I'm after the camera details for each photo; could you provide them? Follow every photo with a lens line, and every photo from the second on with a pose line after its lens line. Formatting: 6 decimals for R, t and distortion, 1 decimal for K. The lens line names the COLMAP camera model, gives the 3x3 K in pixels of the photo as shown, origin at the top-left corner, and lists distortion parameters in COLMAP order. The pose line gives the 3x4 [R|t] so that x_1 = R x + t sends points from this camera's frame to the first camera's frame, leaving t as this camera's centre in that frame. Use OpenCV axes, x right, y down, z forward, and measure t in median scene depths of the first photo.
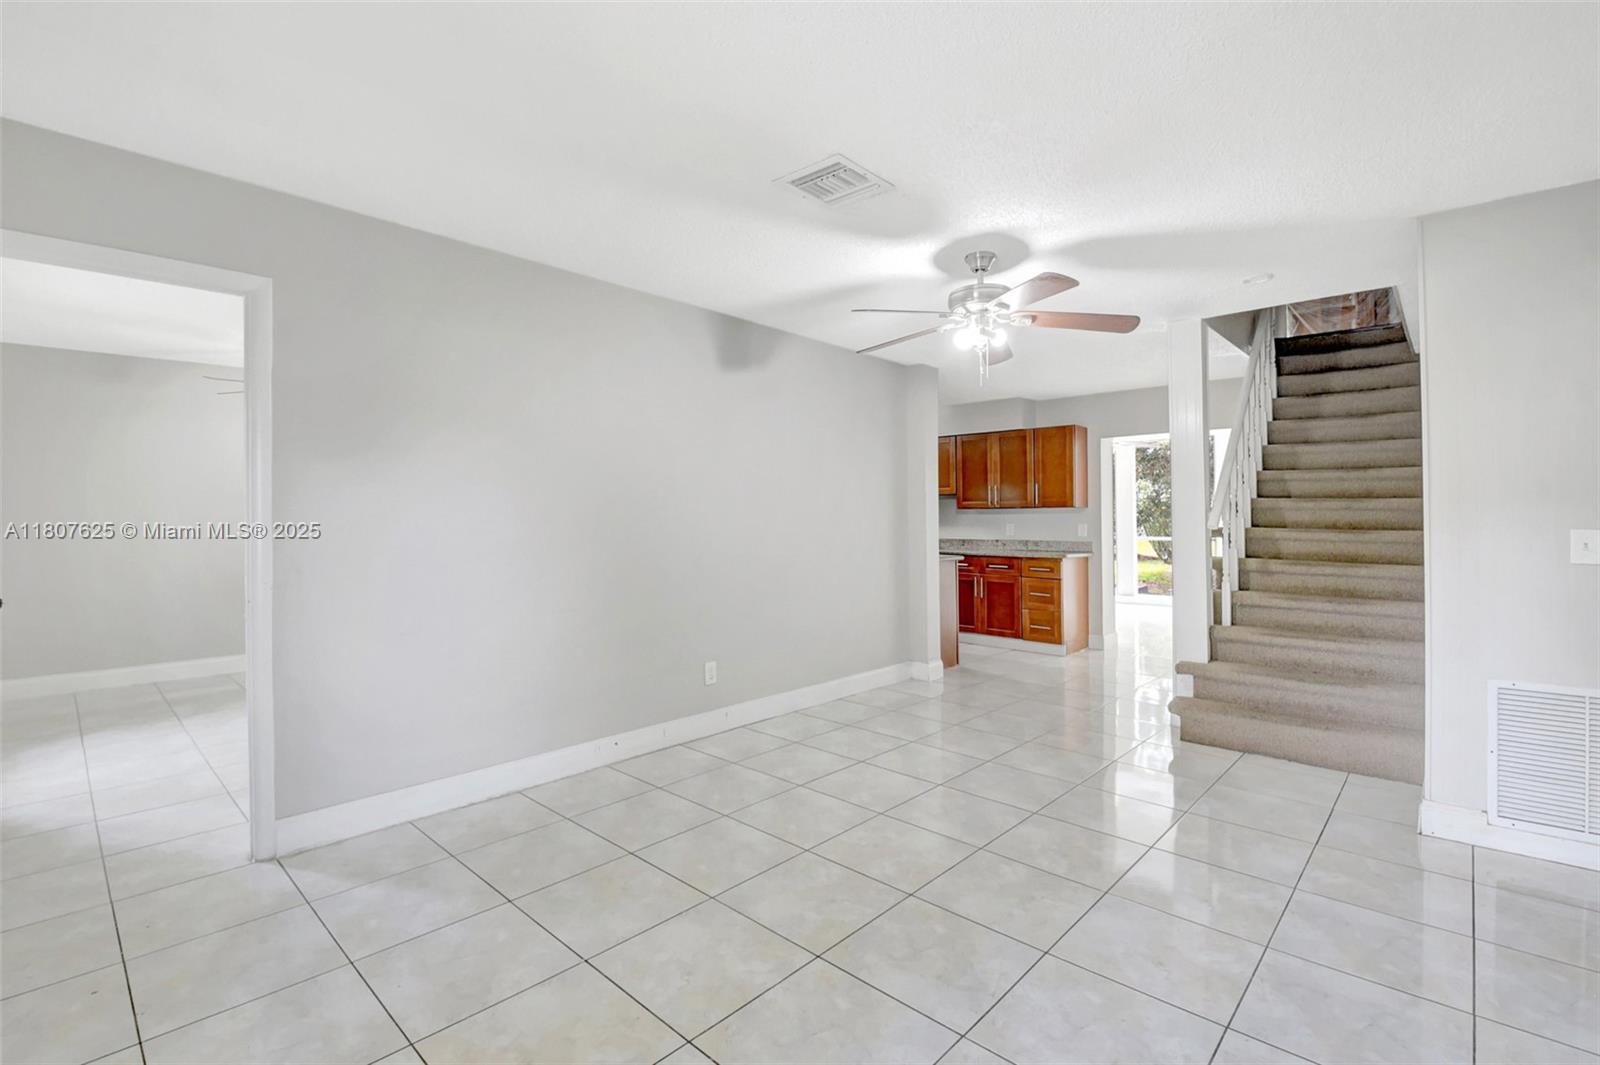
lens RADIAL K [[715.6, 0, 790.5], [0, 715.6, 507.1], [0, 0, 1]] dist [-0.006162, -0.011877]
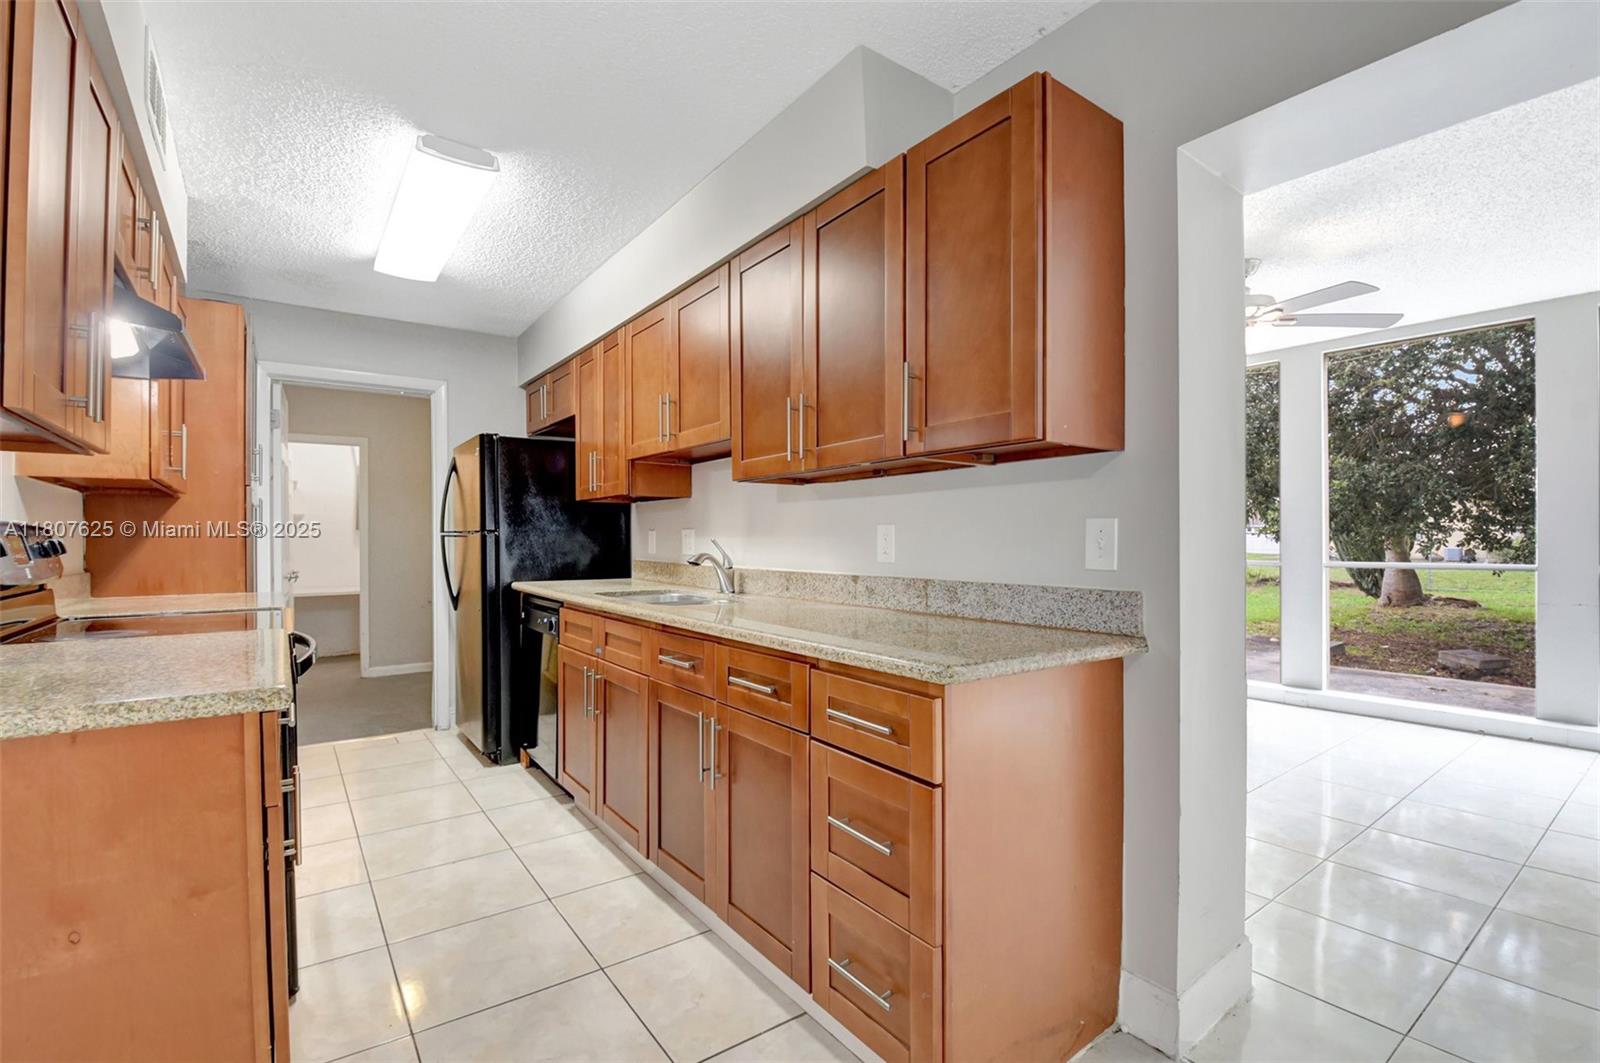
lens RADIAL K [[715.6, 0, 788.0], [0, 715.6, 543.5], [0, 0, 1]] dist [-0.006162, -0.011877]
pose [[0.981618, -0.002098, -0.190843, 0.477988], [0.007028, 0.999659, 0.025160, 0.033719], [0.190725, -0.026039, 0.981298, 1.008689]]
